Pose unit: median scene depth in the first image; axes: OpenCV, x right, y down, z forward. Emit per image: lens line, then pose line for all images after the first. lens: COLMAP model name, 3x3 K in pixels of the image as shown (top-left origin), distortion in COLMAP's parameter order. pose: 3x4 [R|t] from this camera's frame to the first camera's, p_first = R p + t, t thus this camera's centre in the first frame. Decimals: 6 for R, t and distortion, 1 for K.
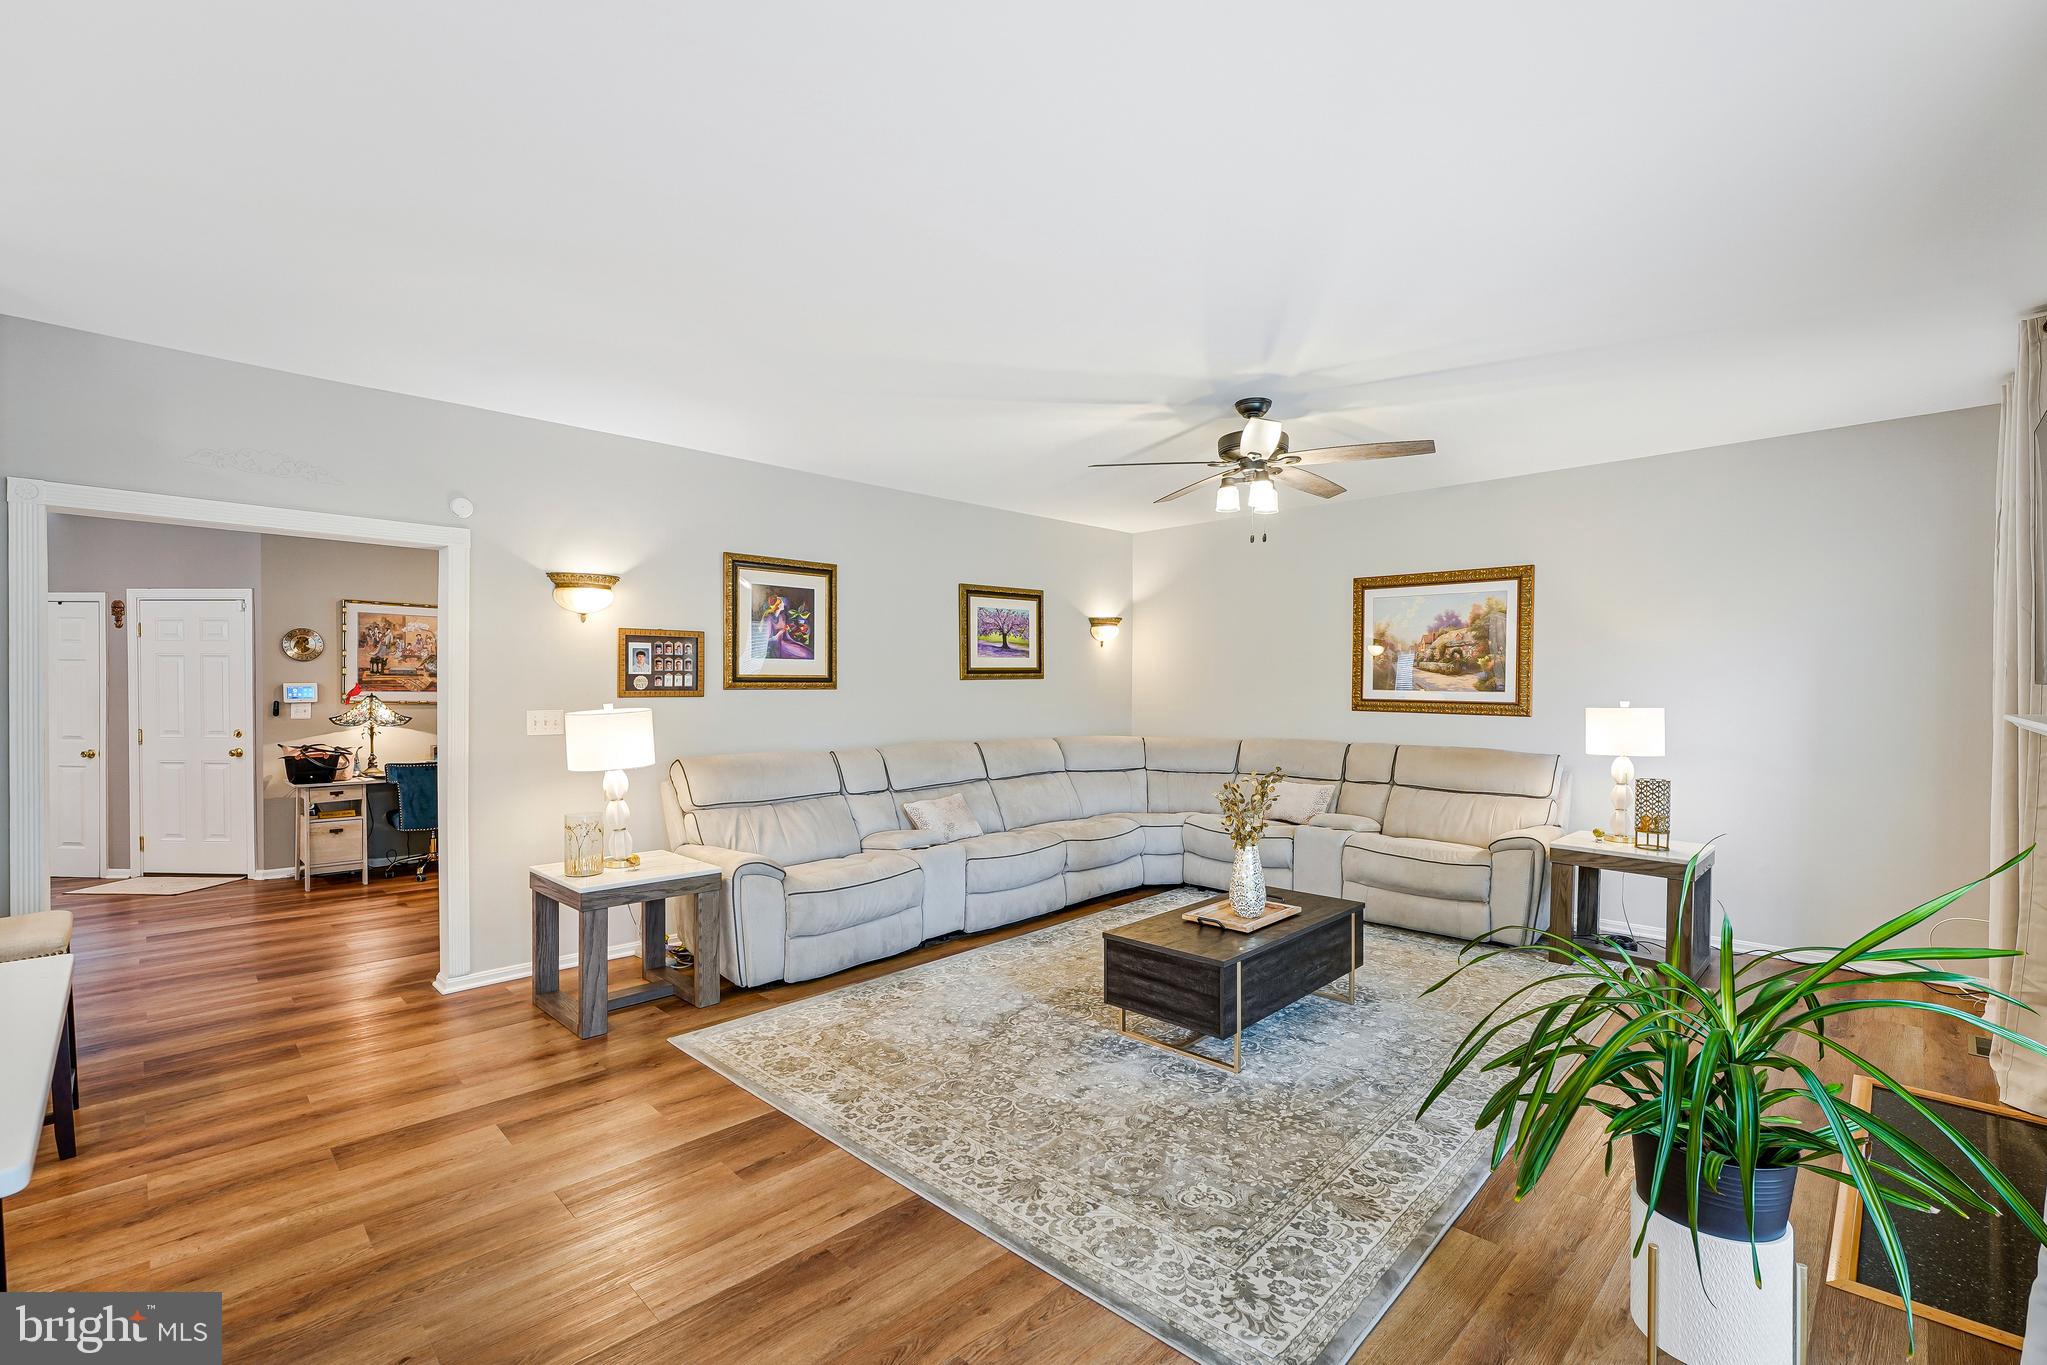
lens RADIAL K [[893.2, 0, 1022.2], [0, 893.2, 694.0], [0, 0, 1]] dist [-0.007113, 0.000546]
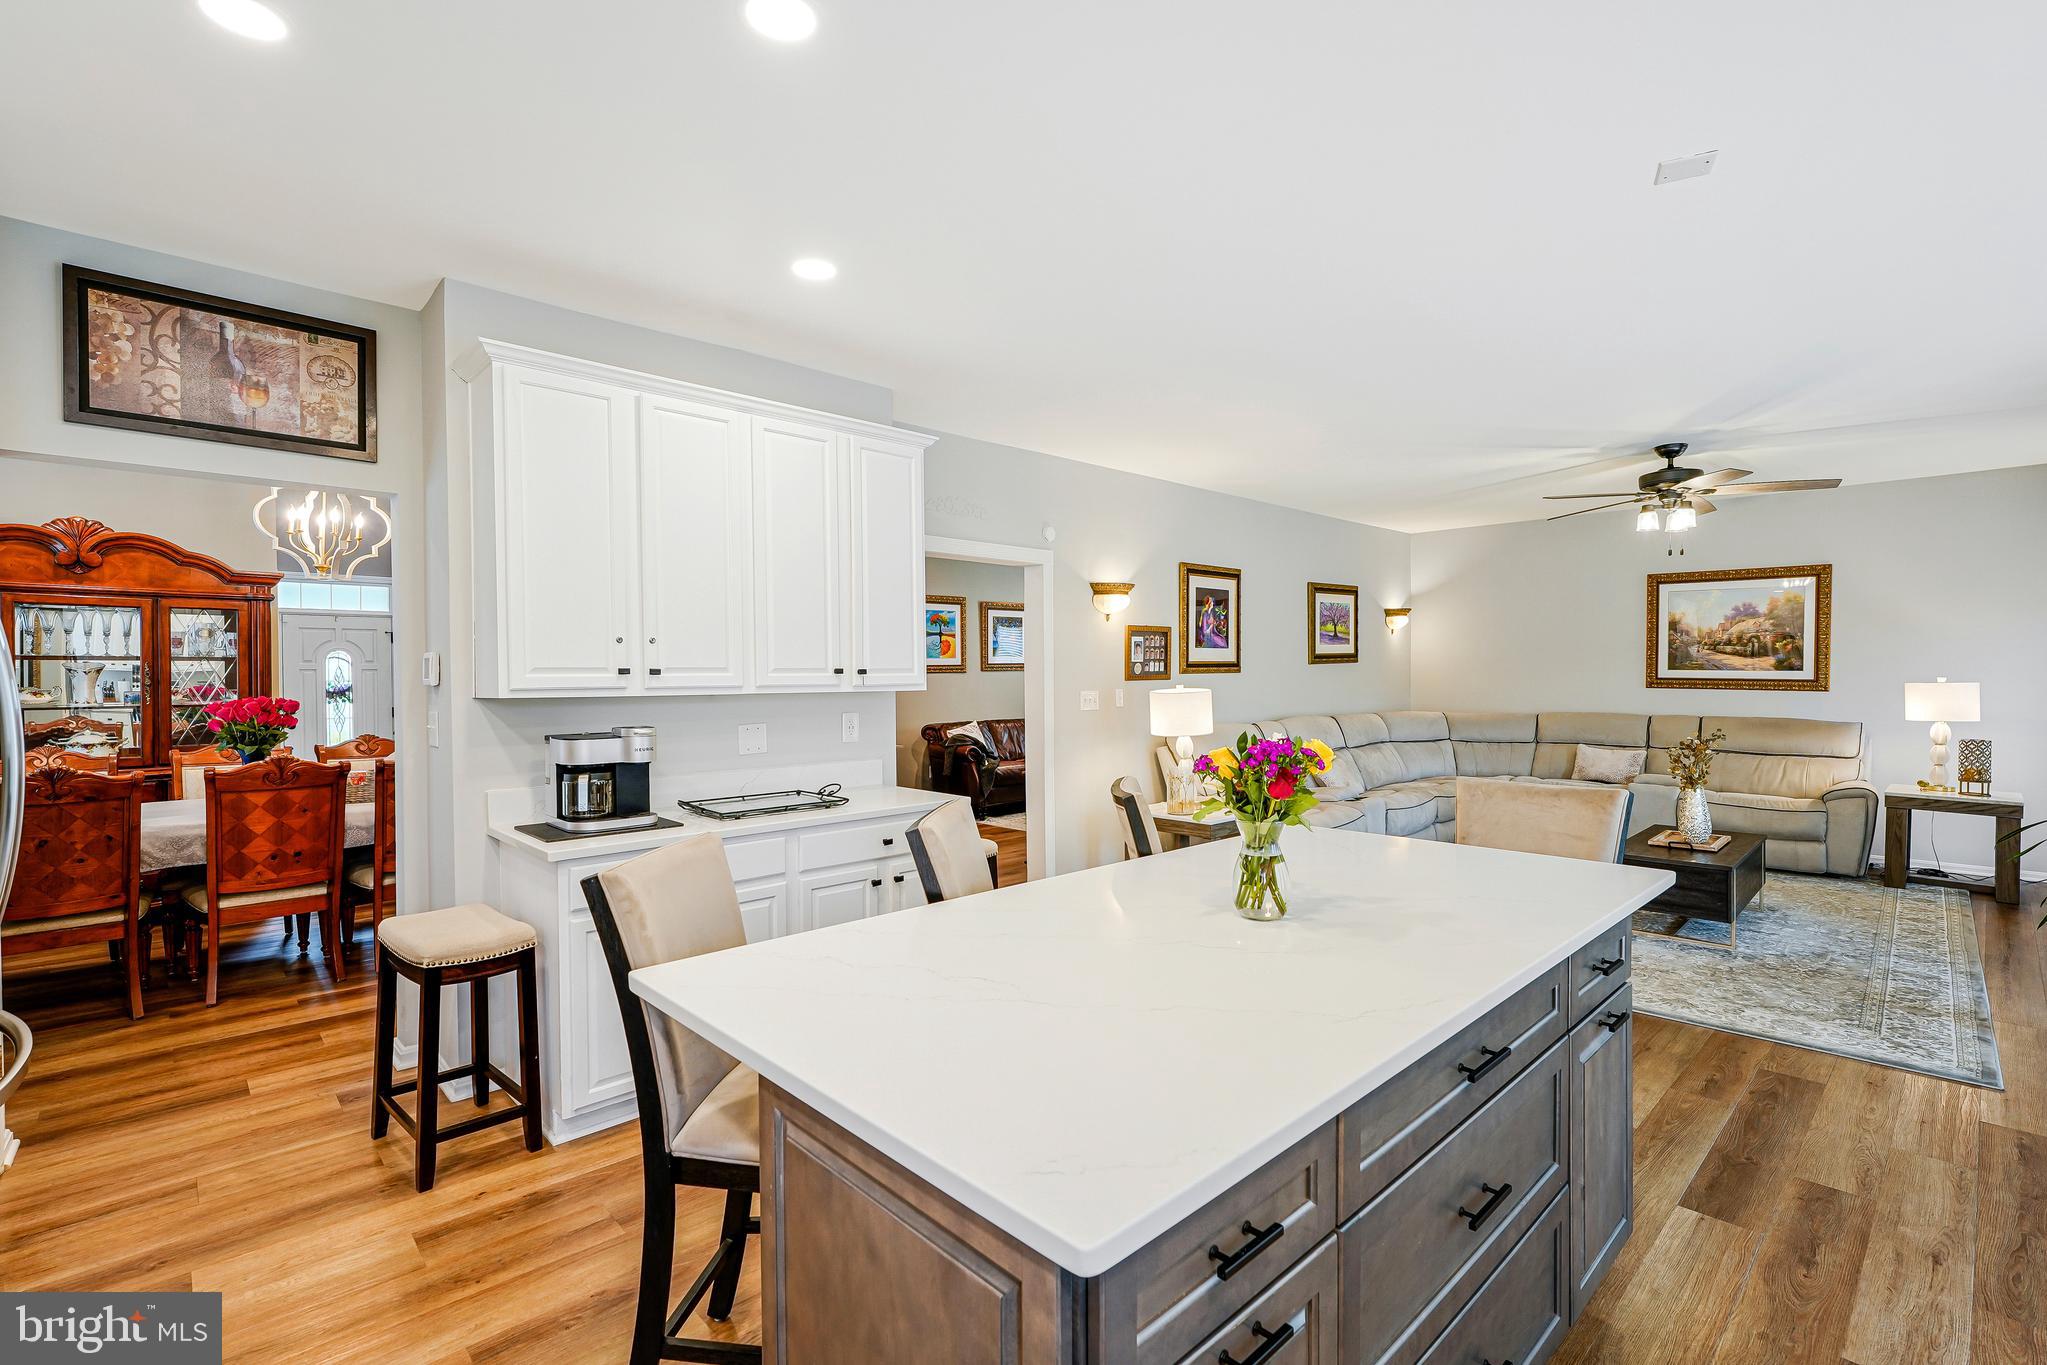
lens RADIAL K [[924.0, 0, 1025.2], [0, 924.0, 679.9], [0, 0, 1]] dist [-0.003476, 0.000662]
pose [[0.999729, -0.007372, -0.022084, -0.491714], [0.007444, 0.999967, 0.003173, -0.001873], [0.022060, -0.003337, 0.999751, -0.266914]]
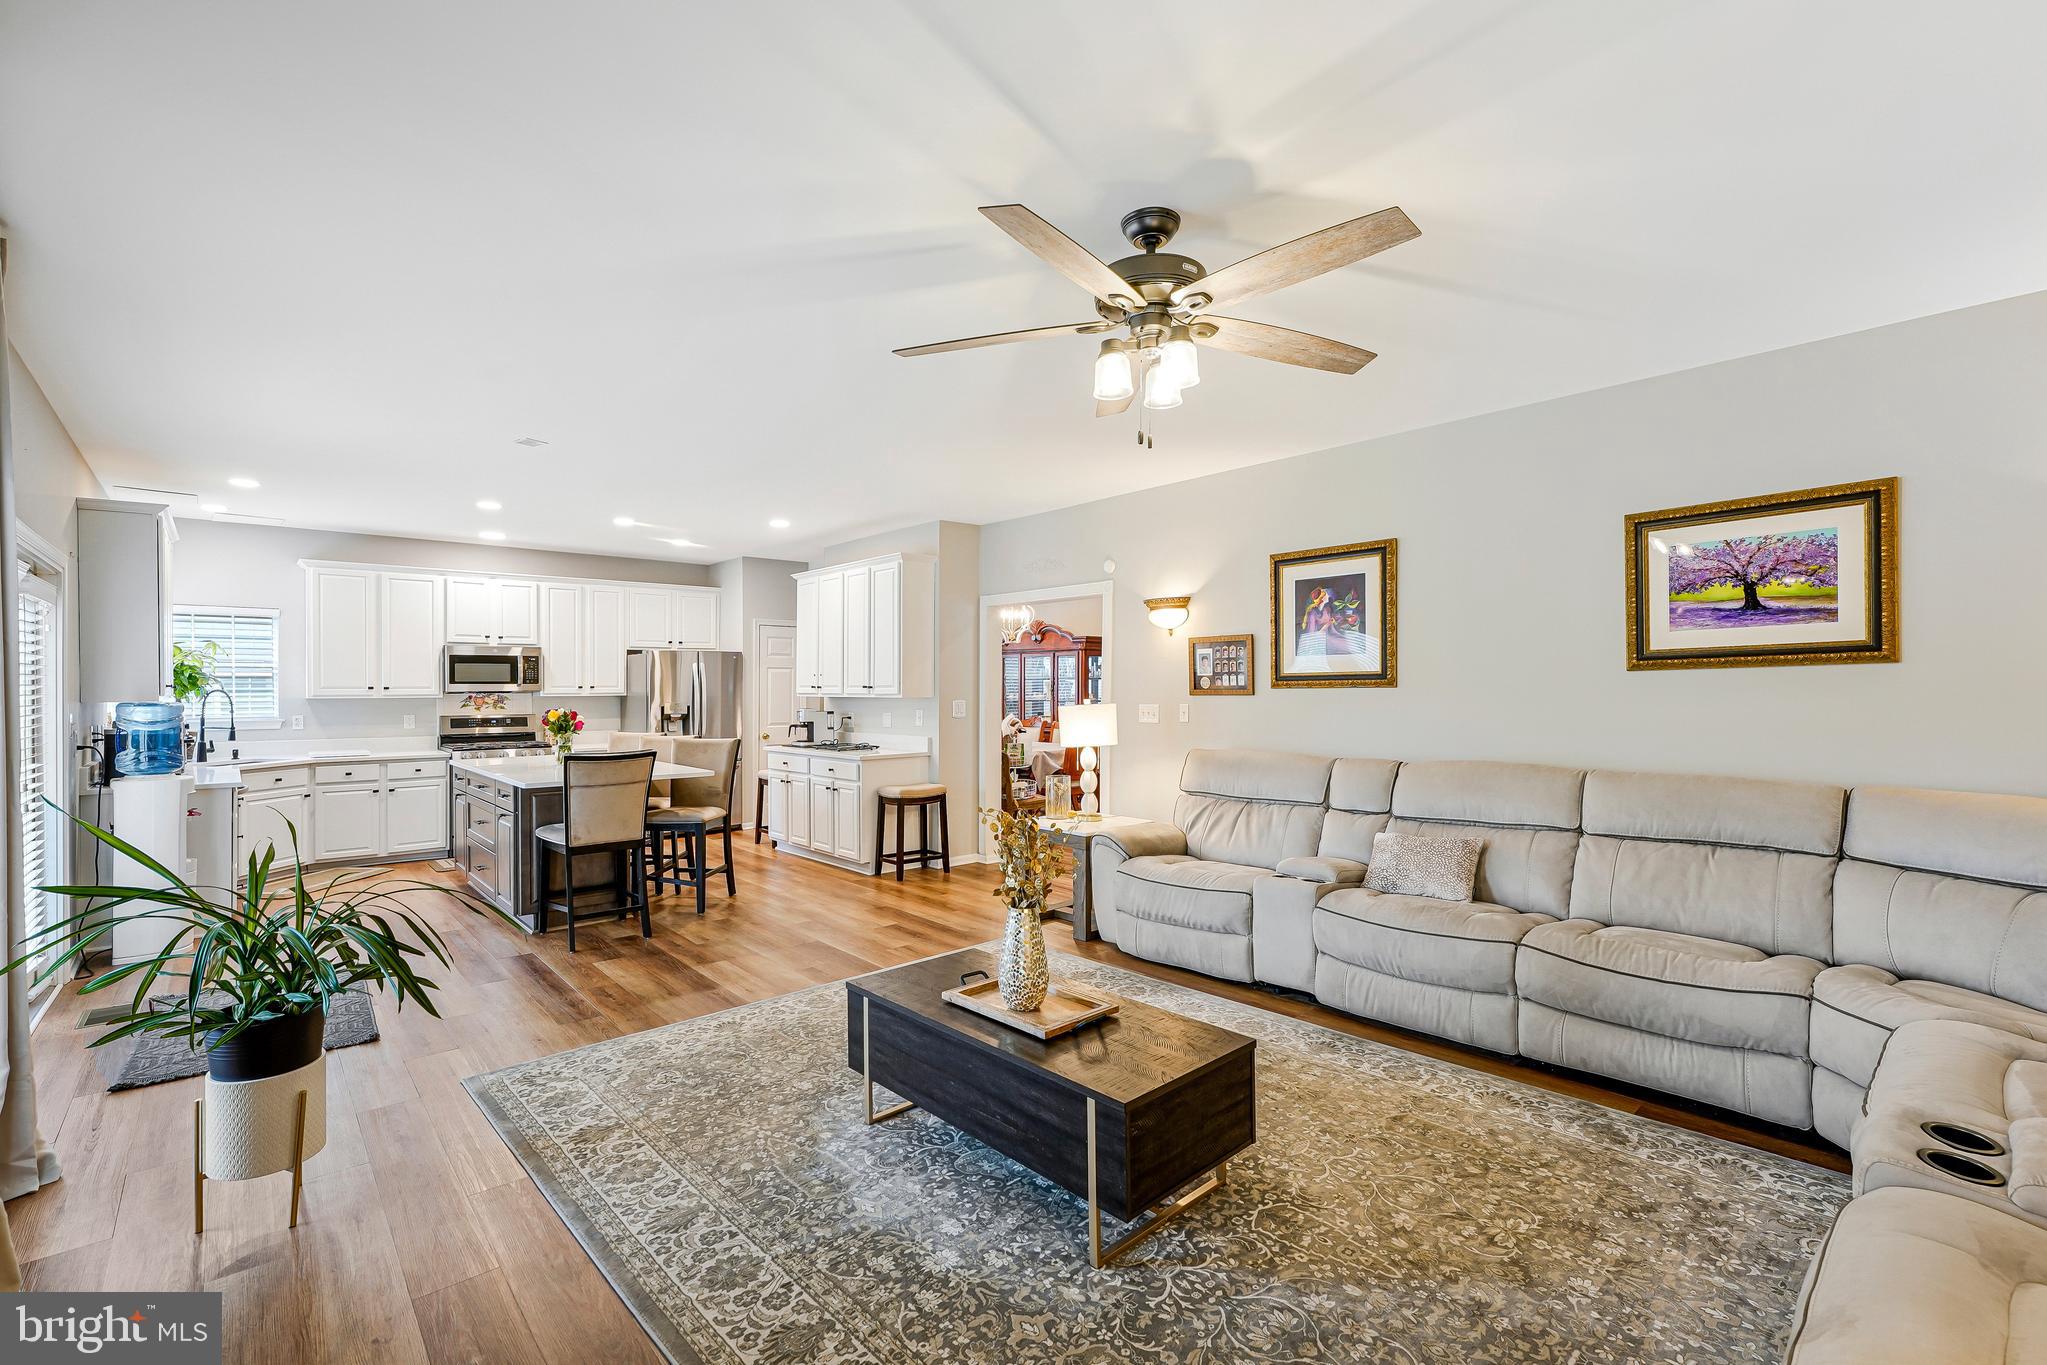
lens RADIAL K [[893.2, 0, 1016.6], [0, 893.2, 692.8], [0, 0, 1]] dist [-0.007113, 0.000546]
pose [[-0.058443, 0.004820, -0.998279, 0.673316], [0.000591, 0.999988, 0.004793, -0.004521], [0.998291, -0.000310, -0.058445, 0.723766]]
